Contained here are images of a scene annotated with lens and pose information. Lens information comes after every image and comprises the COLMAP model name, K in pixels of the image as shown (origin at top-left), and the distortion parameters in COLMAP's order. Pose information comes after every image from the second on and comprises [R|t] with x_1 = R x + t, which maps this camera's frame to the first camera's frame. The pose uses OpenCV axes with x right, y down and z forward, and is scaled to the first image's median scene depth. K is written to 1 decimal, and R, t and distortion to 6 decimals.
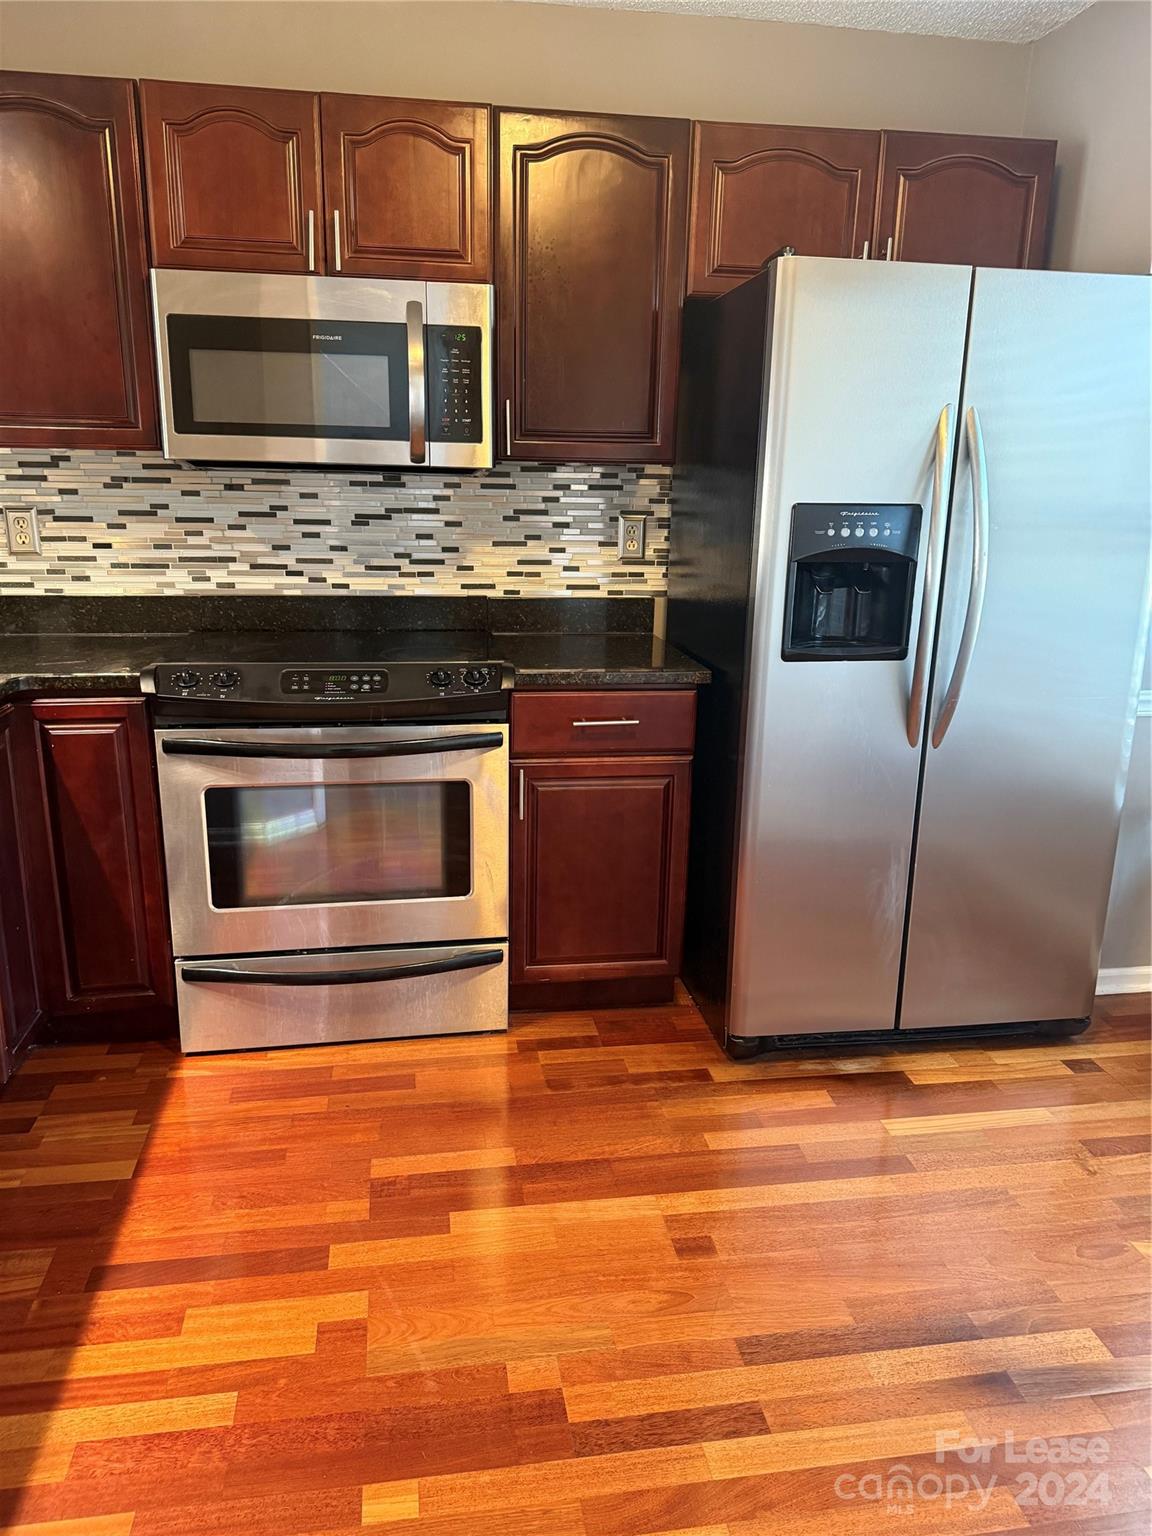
lens RADIAL K [[1080.9, 0, 582.1], [0, 1080.9, 779.8], [0, 0, 1]] dist [0.035774, -0.034618]
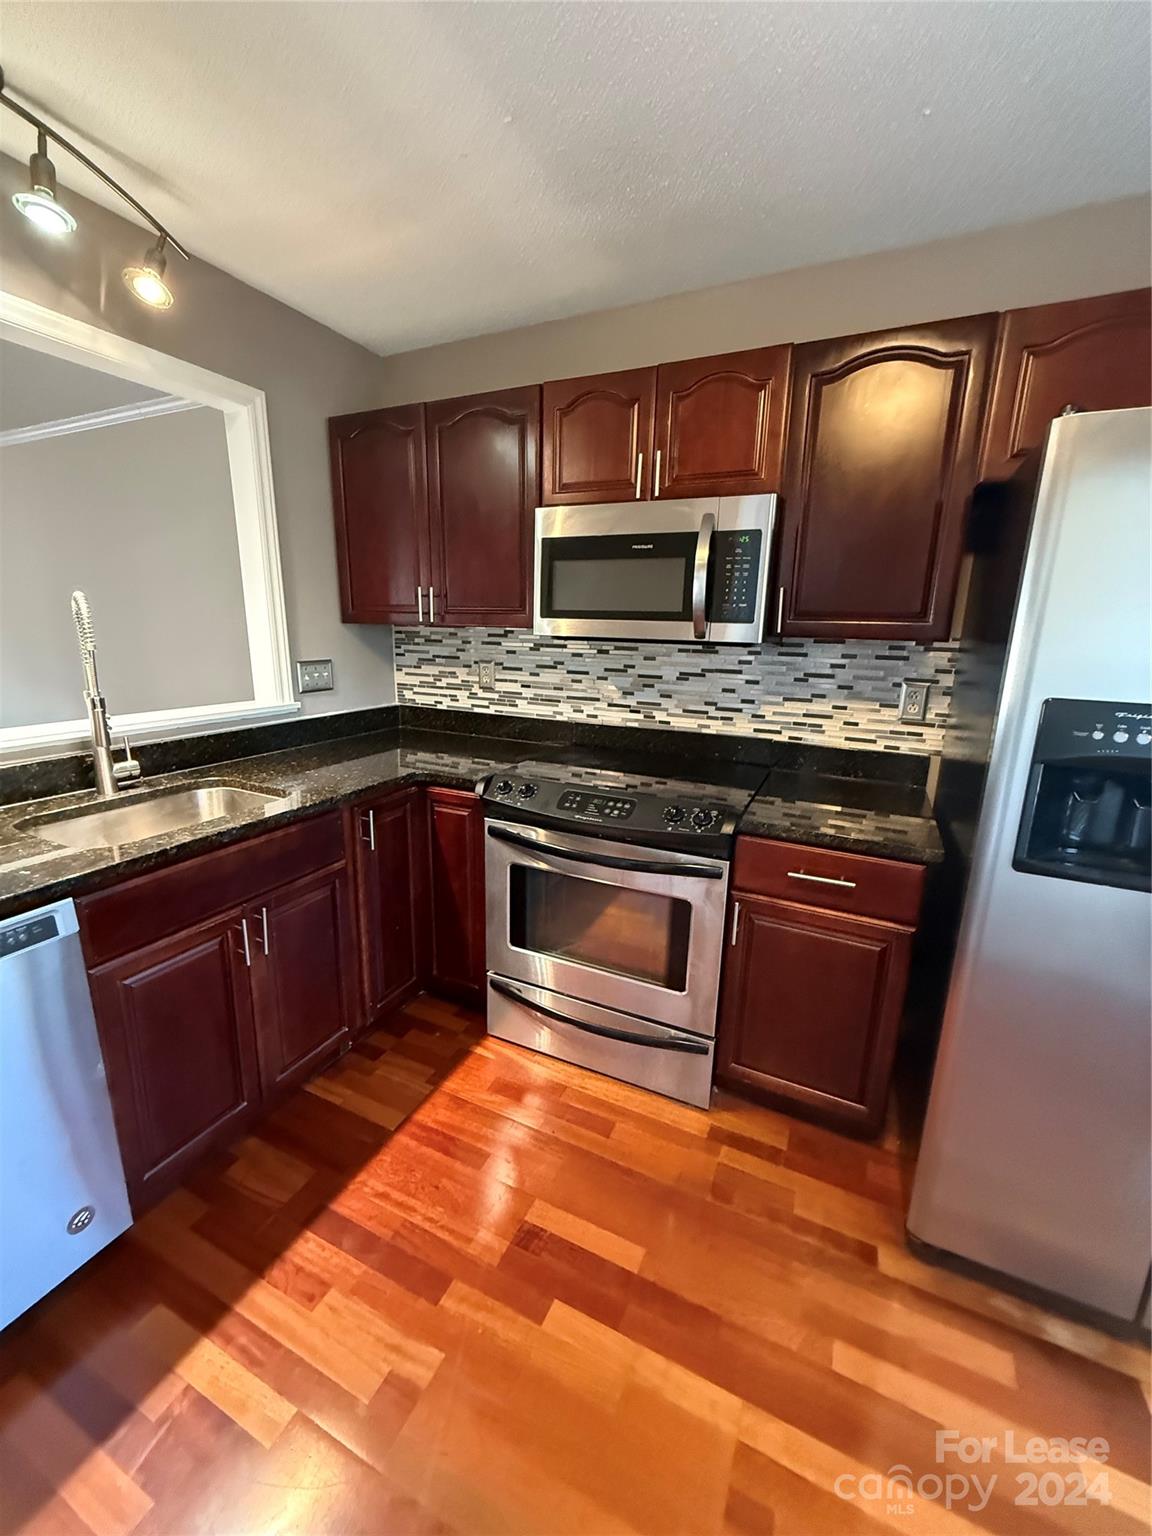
lens RADIAL K [[616.5, 0, 568.4], [0, 616.5, 762.8], [0, 0, 1]] dist [0.003089, -0.002337]
pose [[0.821497, 0.126640, -0.555973, 0.138173], [-0.157669, 0.987459, -0.008045, -0.119055], [0.547982, 0.094268, 0.831162, 0.331087]]
